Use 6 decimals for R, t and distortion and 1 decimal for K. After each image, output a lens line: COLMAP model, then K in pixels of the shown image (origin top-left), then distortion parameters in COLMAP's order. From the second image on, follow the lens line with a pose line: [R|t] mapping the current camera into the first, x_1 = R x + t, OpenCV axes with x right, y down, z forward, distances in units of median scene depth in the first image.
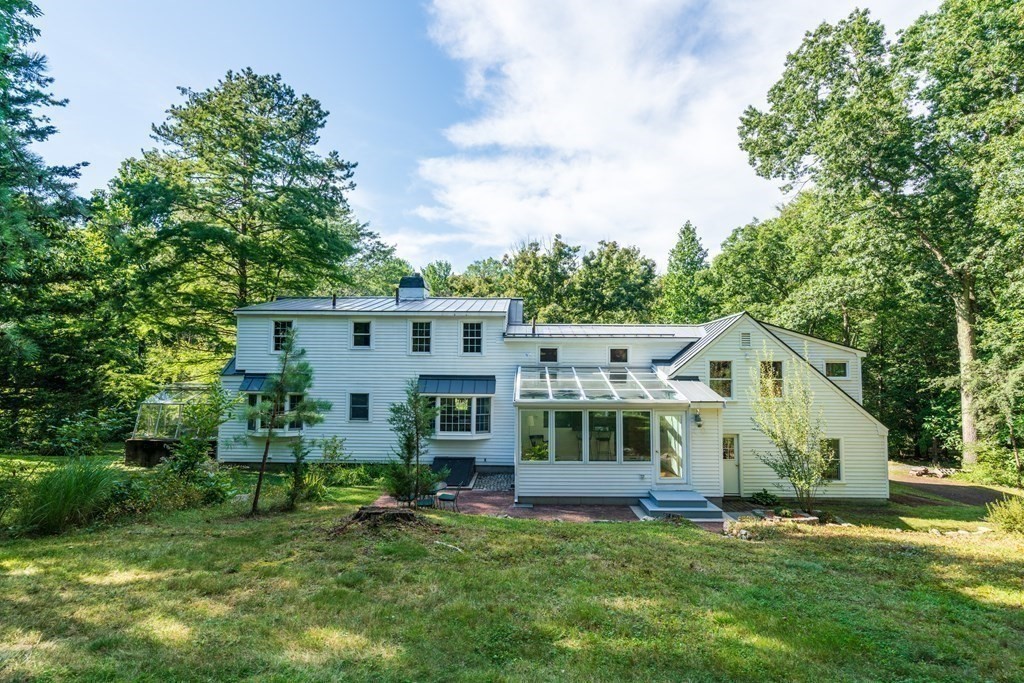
lens RADIAL K [[468.0, 0, 512.0], [0, 468.0, 341.5], [0, 0, 1]] dist [0.000137, 0.000074]
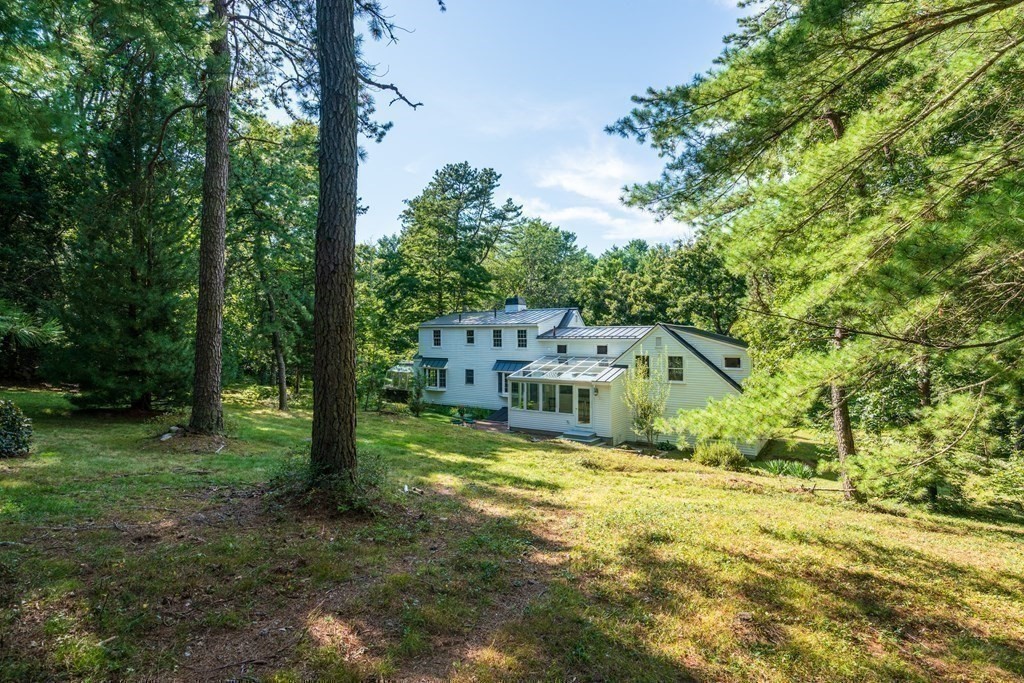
lens RADIAL K [[468.0, 0, 512.0], [0, 468.0, 341.5], [0, 0, 1]] dist [0.000137, 0.000074]
pose [[0.844125, -0.001683, -0.536143, 0.787429], [0.031098, 0.998465, 0.045828, -0.075684], [0.535243, -0.055358, 0.842882, -0.440306]]
